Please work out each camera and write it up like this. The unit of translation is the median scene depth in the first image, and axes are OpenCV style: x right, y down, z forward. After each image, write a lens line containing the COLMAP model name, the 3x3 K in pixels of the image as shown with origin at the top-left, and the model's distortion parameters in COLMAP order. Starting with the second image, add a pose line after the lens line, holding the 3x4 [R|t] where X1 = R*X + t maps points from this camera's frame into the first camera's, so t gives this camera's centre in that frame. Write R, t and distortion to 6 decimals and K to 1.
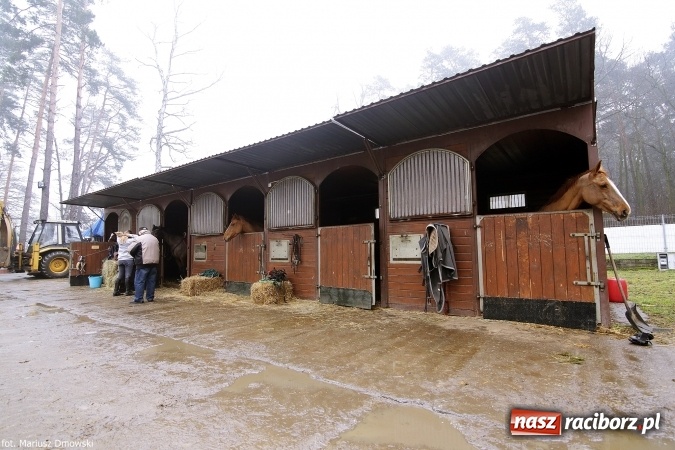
lens RADIAL K [[339.0, 0, 338.3], [0, 339.0, 225.1], [0, 0, 1]] dist [-0.011131, -0.000398]
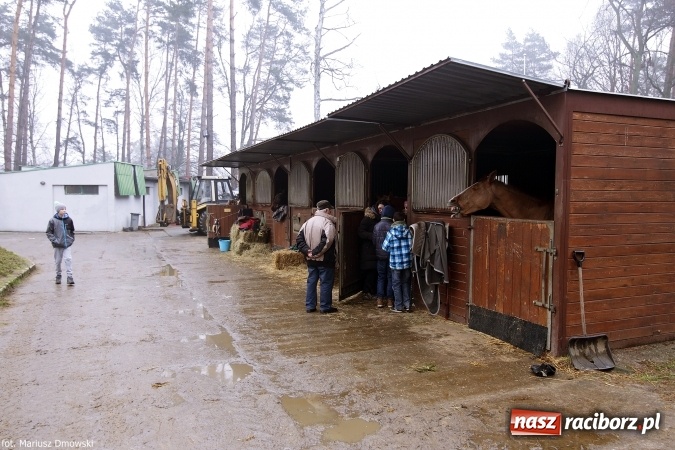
lens RADIAL K [[523.6, 0, 337.1], [0, 523.6, 224.8], [0, 0, 1]] dist [0.015645, 0.002550]
pose [[0.855603, 0.045372, -0.515641, 0.400355], [0.025148, 0.991331, 0.128957, -0.092664], [0.517022, -0.123304, 0.847044, -0.171845]]
